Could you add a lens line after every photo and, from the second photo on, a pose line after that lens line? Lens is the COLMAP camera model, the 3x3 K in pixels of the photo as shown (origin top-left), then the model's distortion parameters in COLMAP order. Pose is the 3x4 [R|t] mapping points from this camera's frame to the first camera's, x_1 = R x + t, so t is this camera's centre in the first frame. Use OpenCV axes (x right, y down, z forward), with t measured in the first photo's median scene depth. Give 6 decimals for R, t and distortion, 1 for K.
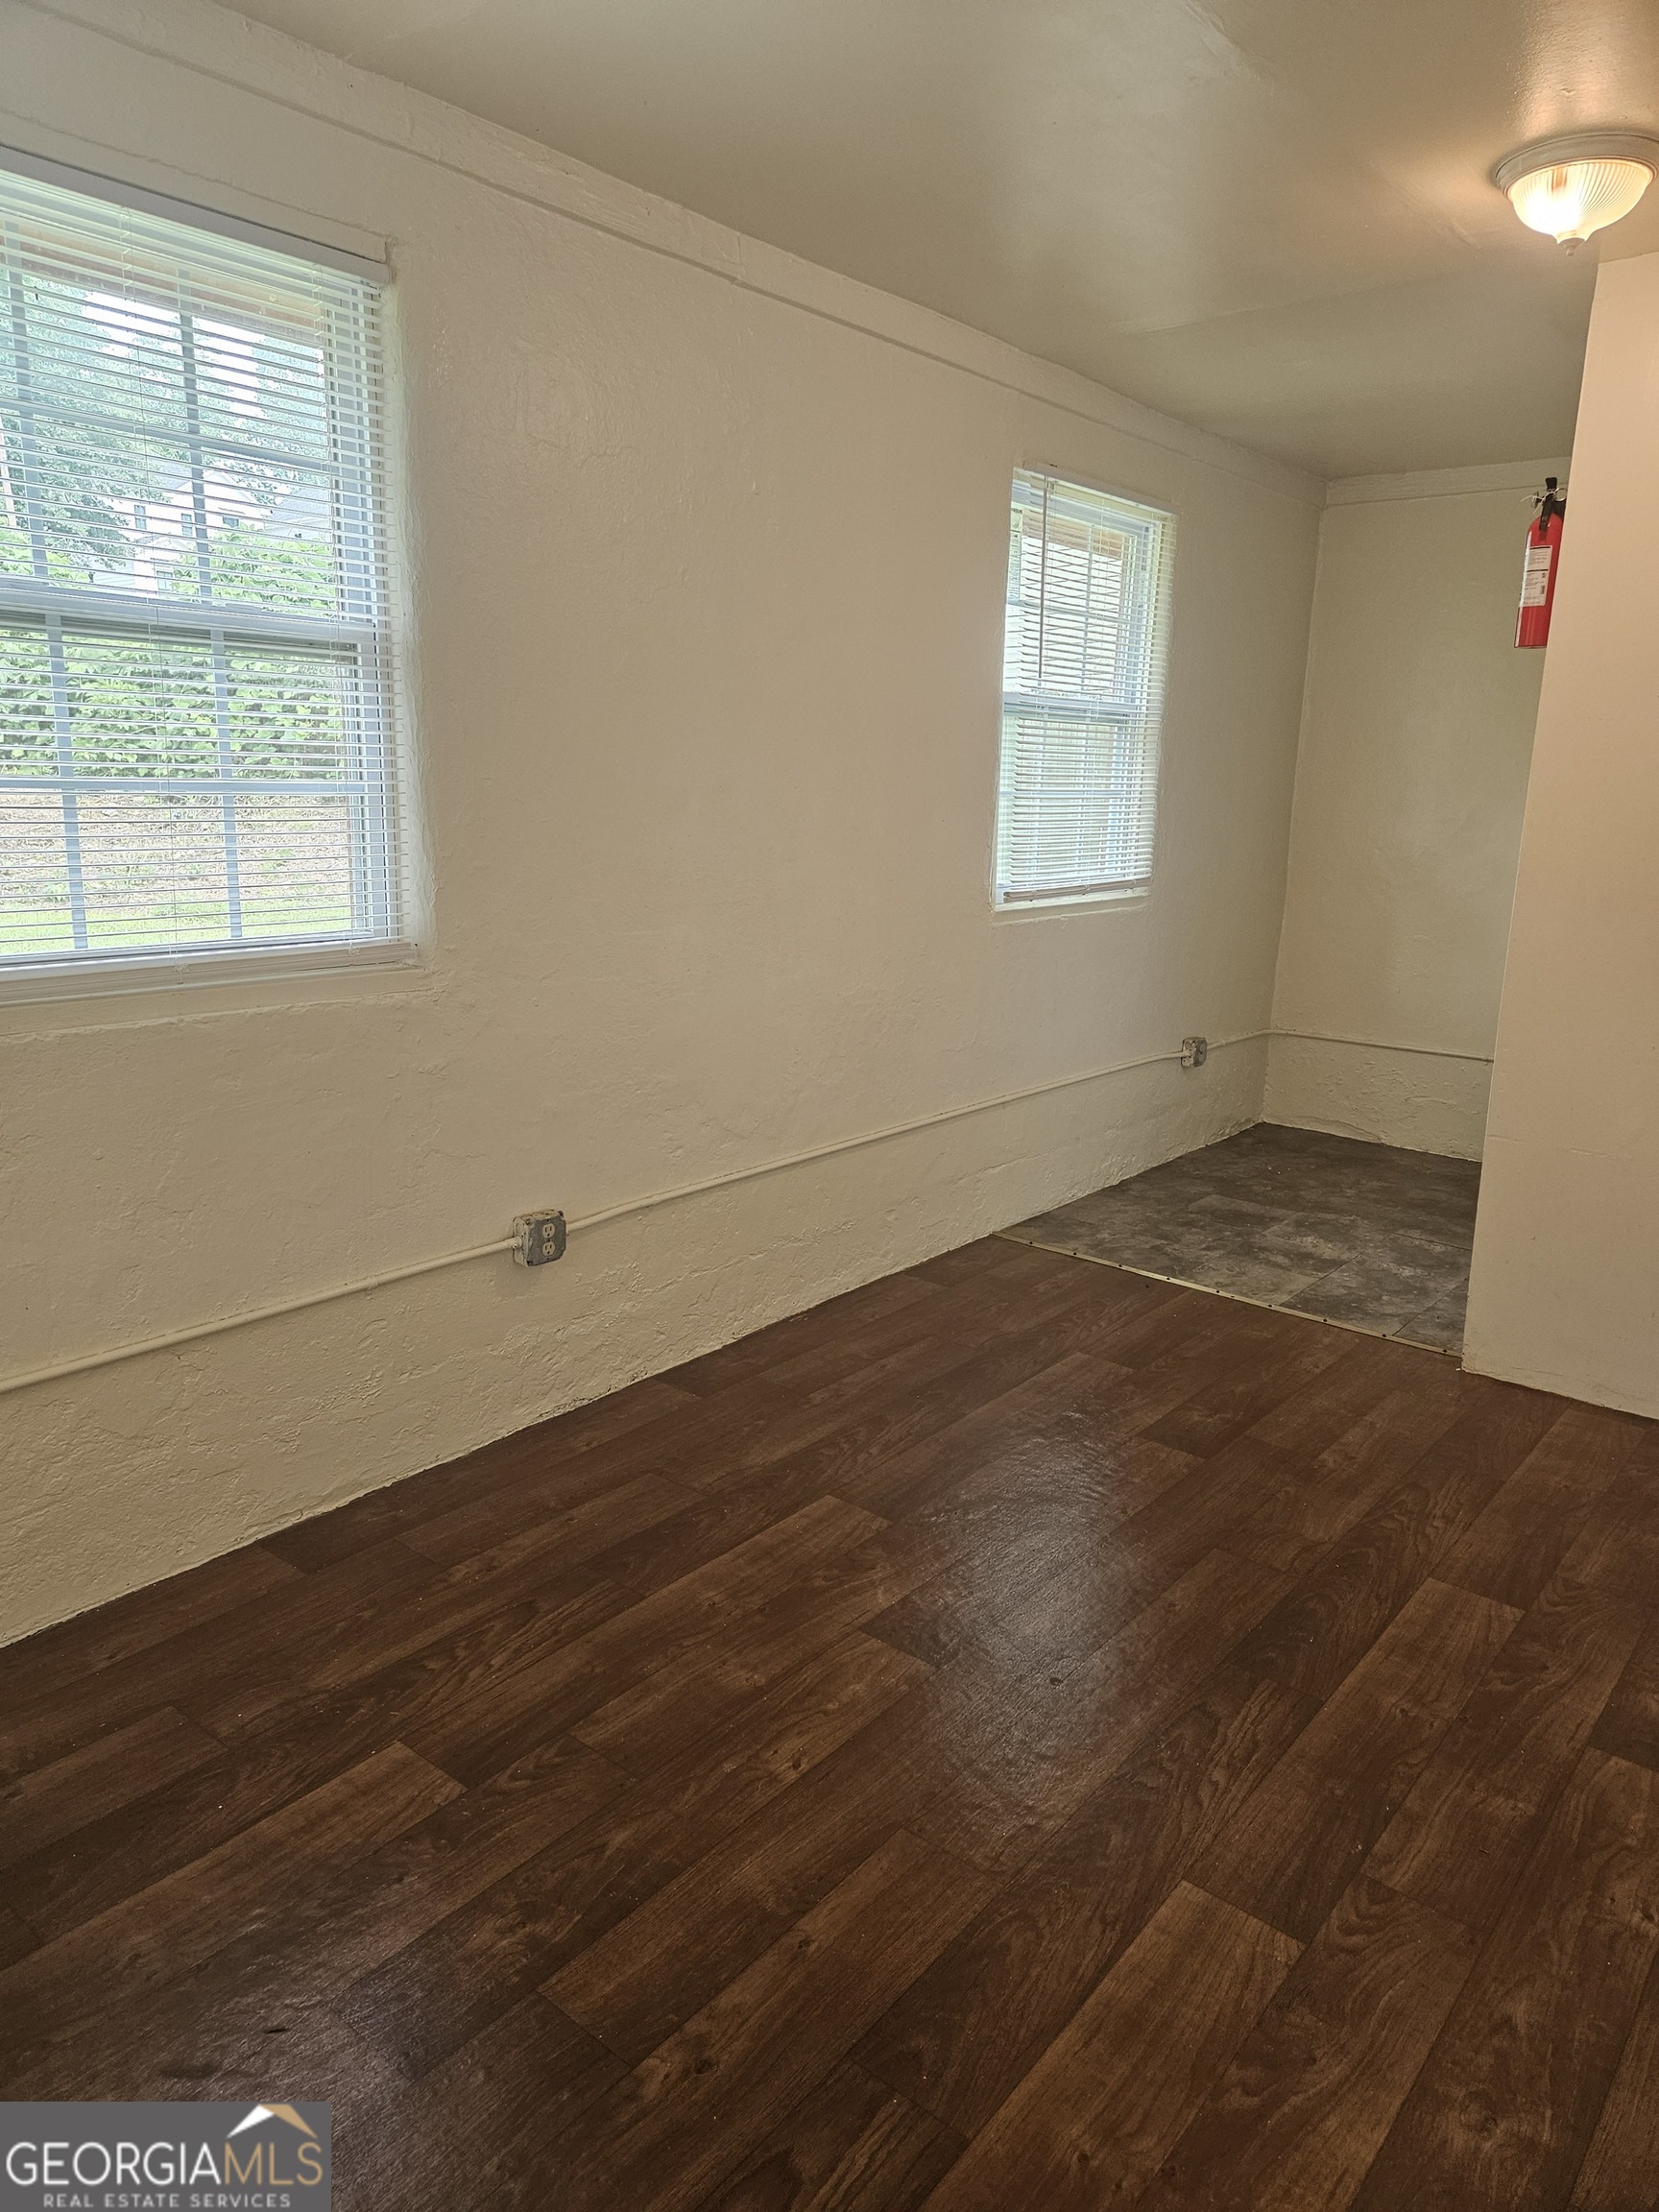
lens RADIAL K [[1471.5, 0, 807.1], [0, 1471.5, 1112.6], [0, 0, 1]] dist [0.089809, -0.080834]
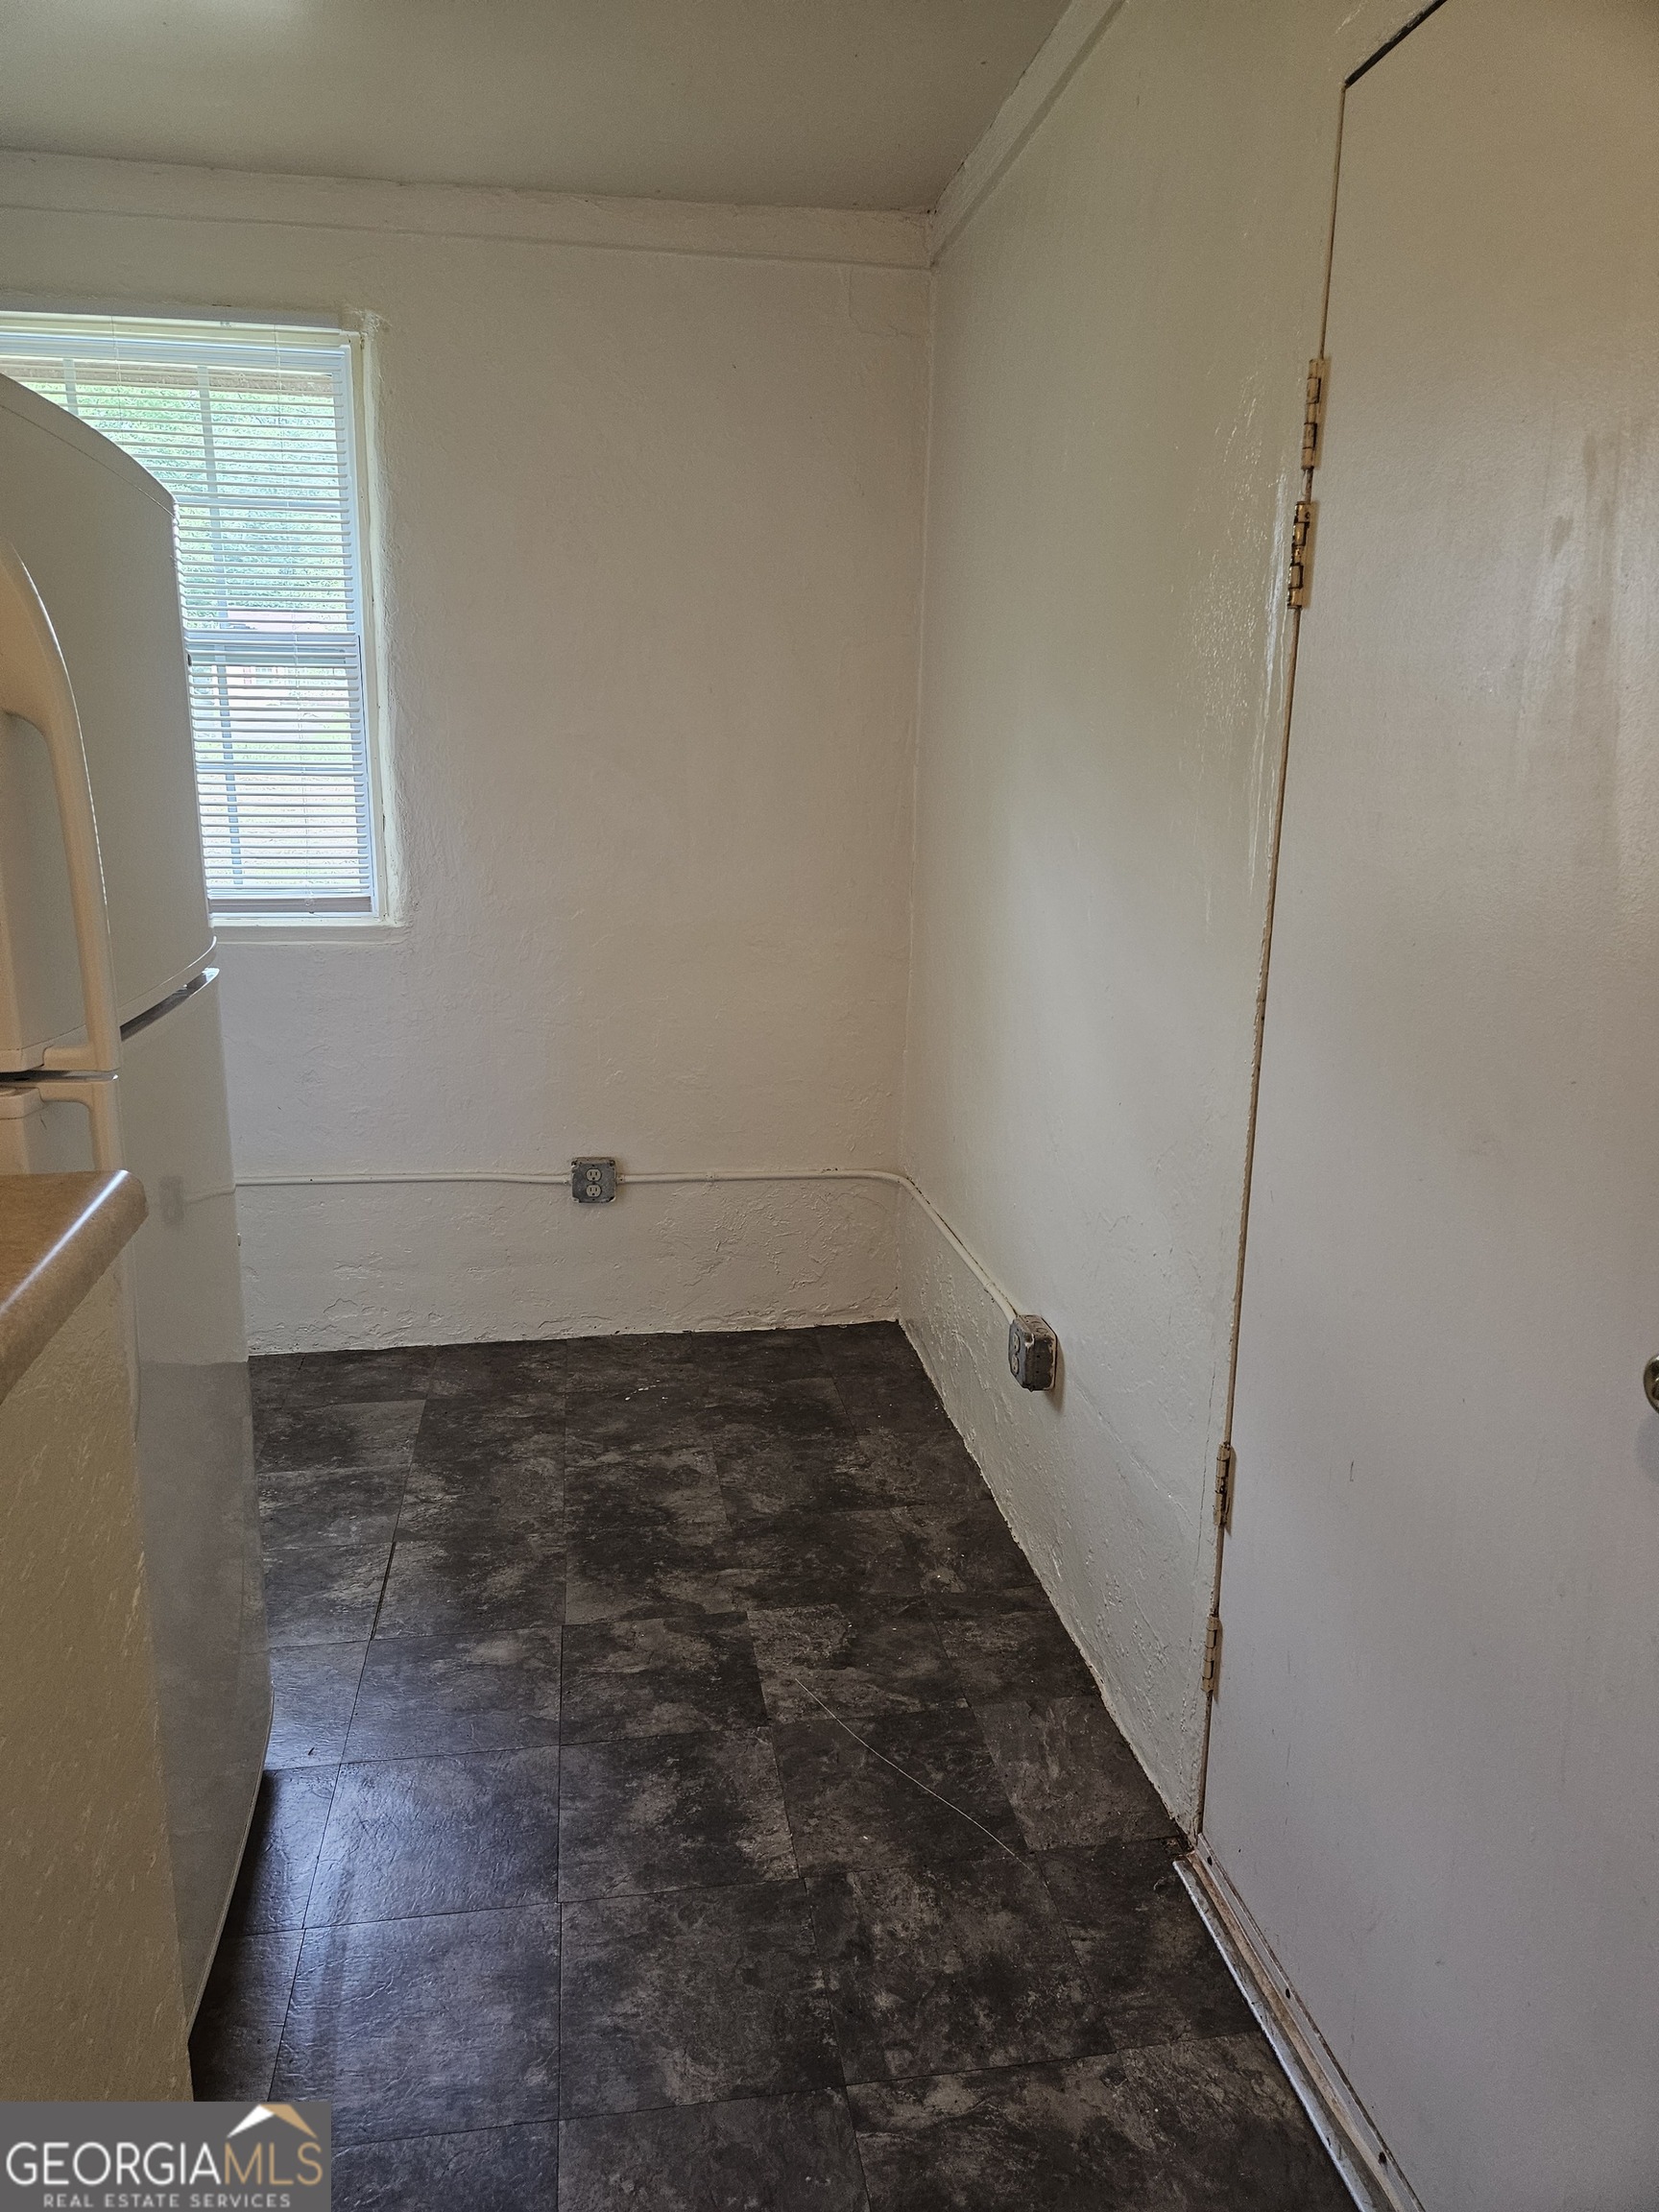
lens RADIAL K [[1471.5, 0, 807.1], [0, 1471.5, 1112.6], [0, 0, 1]] dist [0.089809, -0.080834]
pose [[0.743595, 0.138132, -0.654206, 1.165743], [-0.145725, 0.988388, 0.043056, -0.172214], [0.652557, 0.063318, 0.755090, 0.912207]]
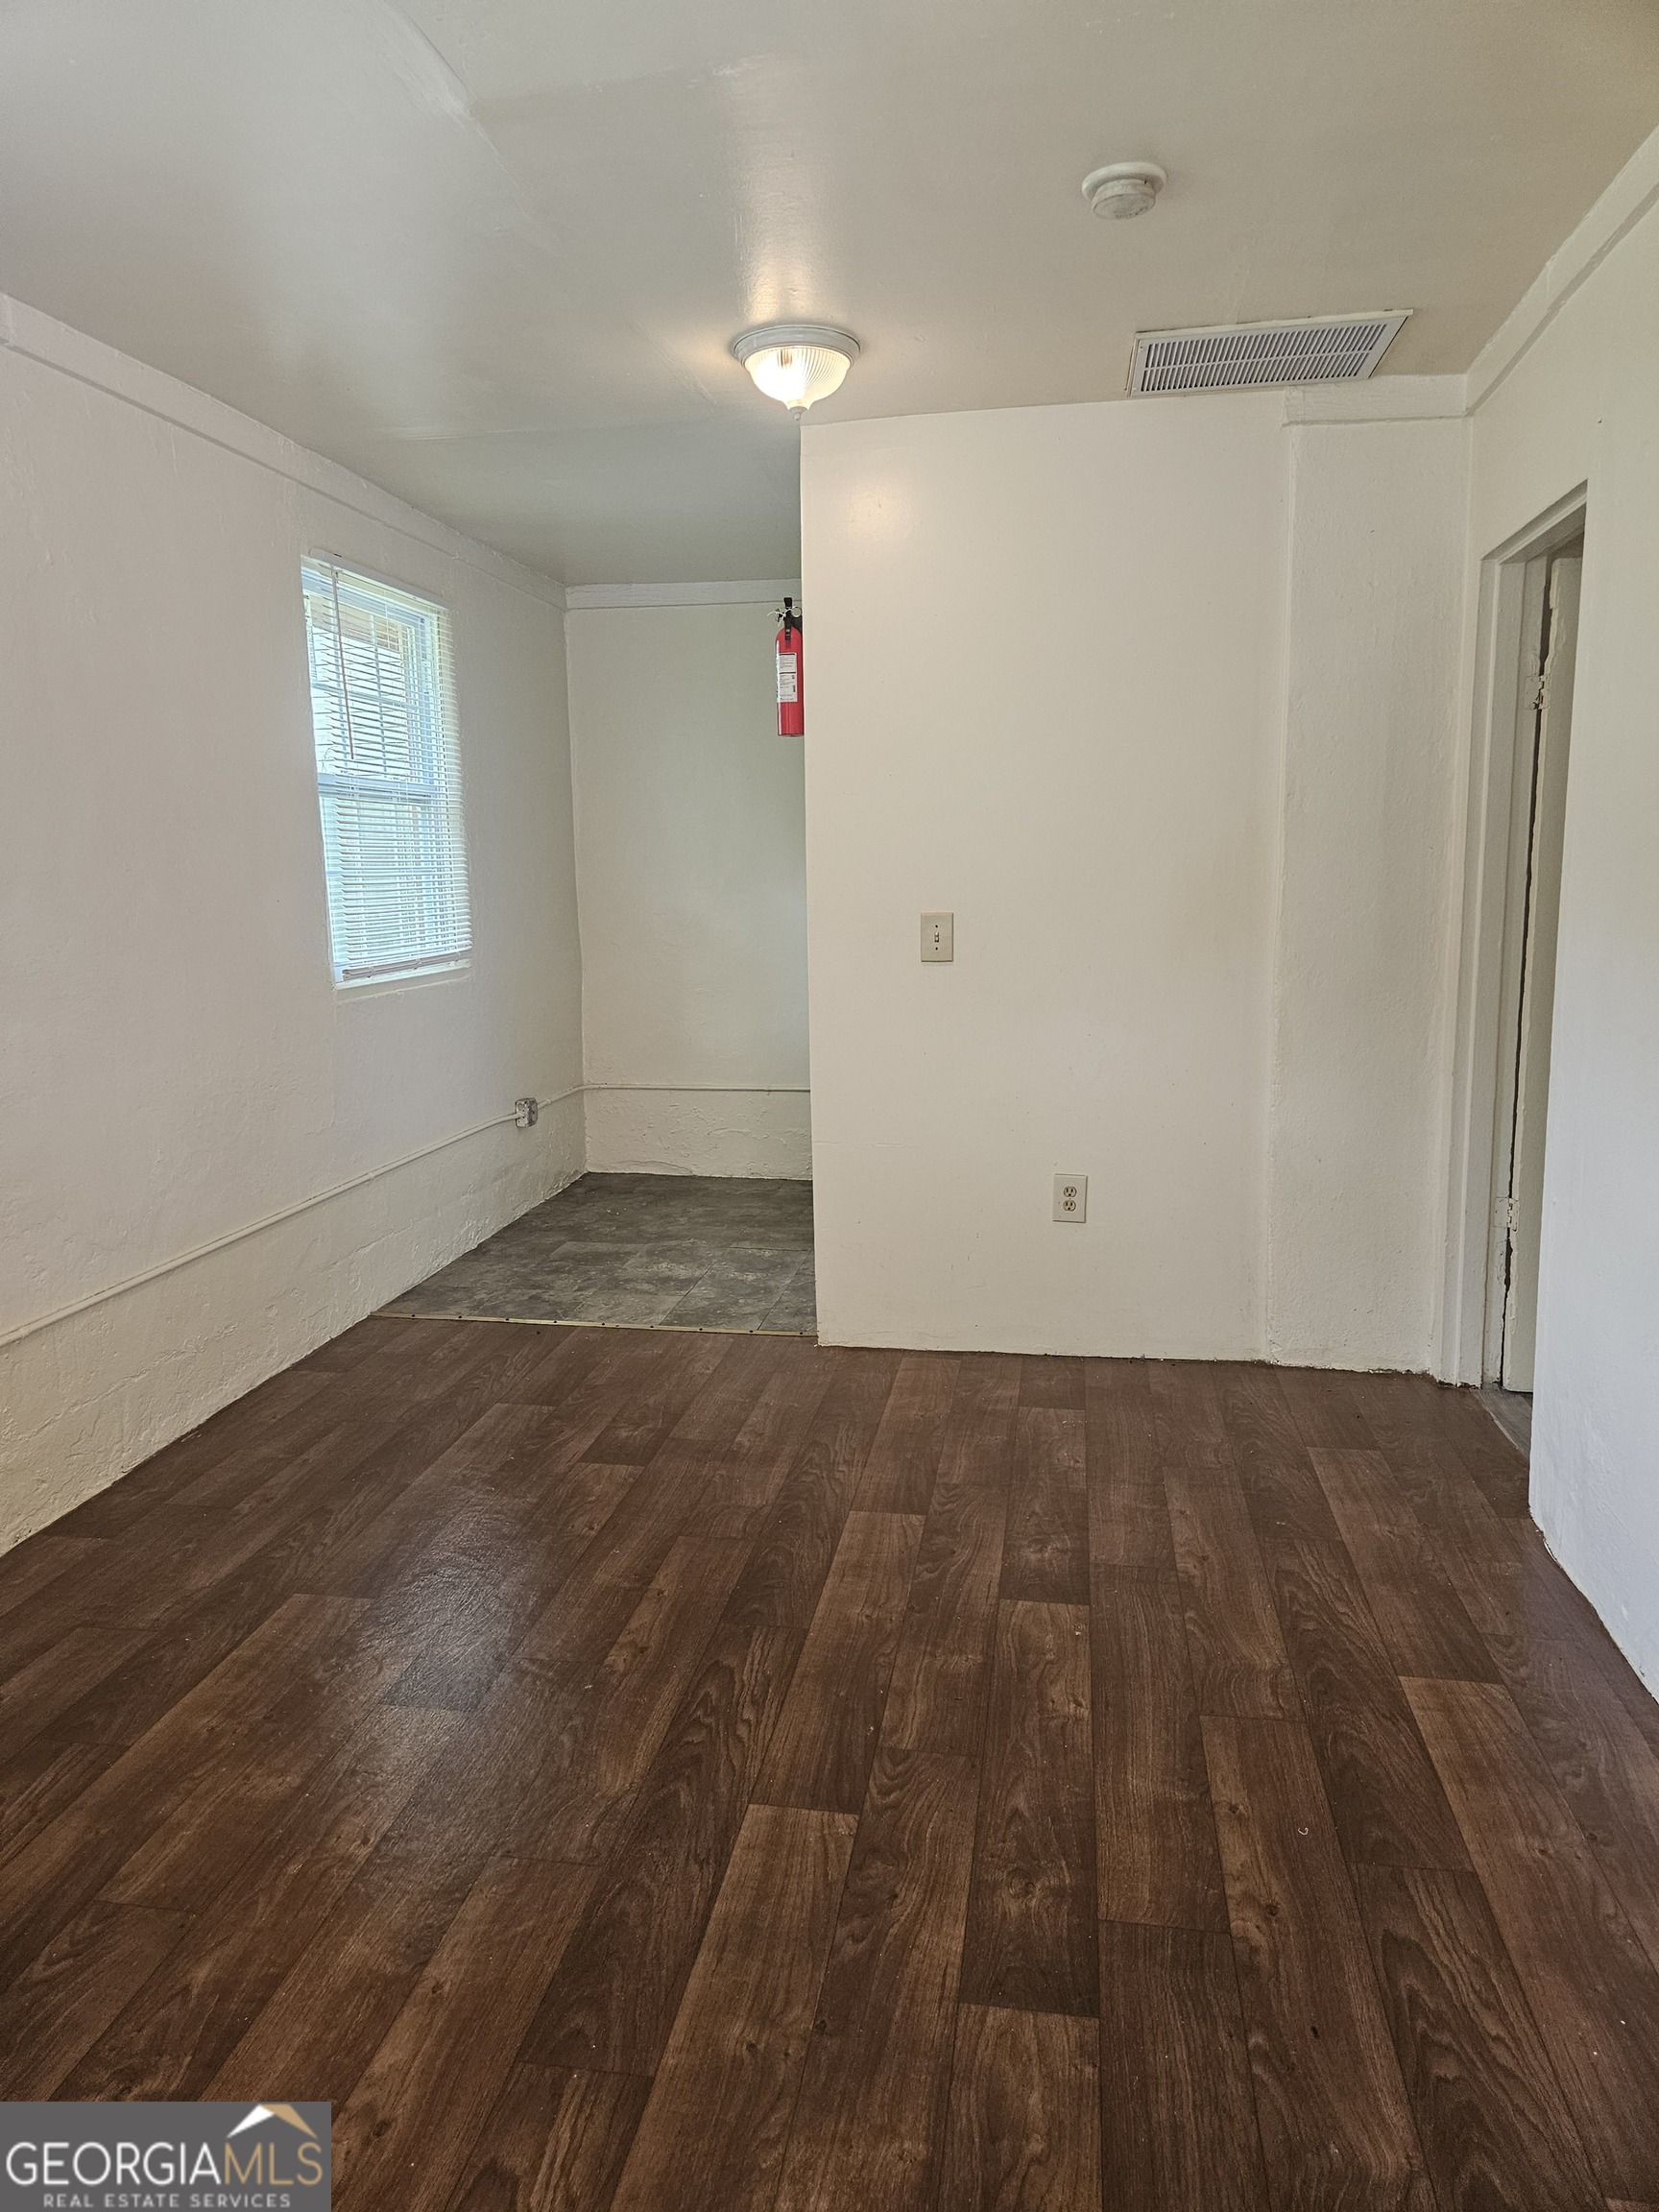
lens RADIAL K [[1471.5, 0, 807.1], [0, 1471.5, 1112.6], [0, 0, 1]] dist [0.089809, -0.080834]
pose [[0.874360, -0.119498, 0.470335, -0.090836], [0.145684, 0.989139, -0.019518, 0.013858], [-0.462894, 0.085586, 0.882272, -0.026967]]
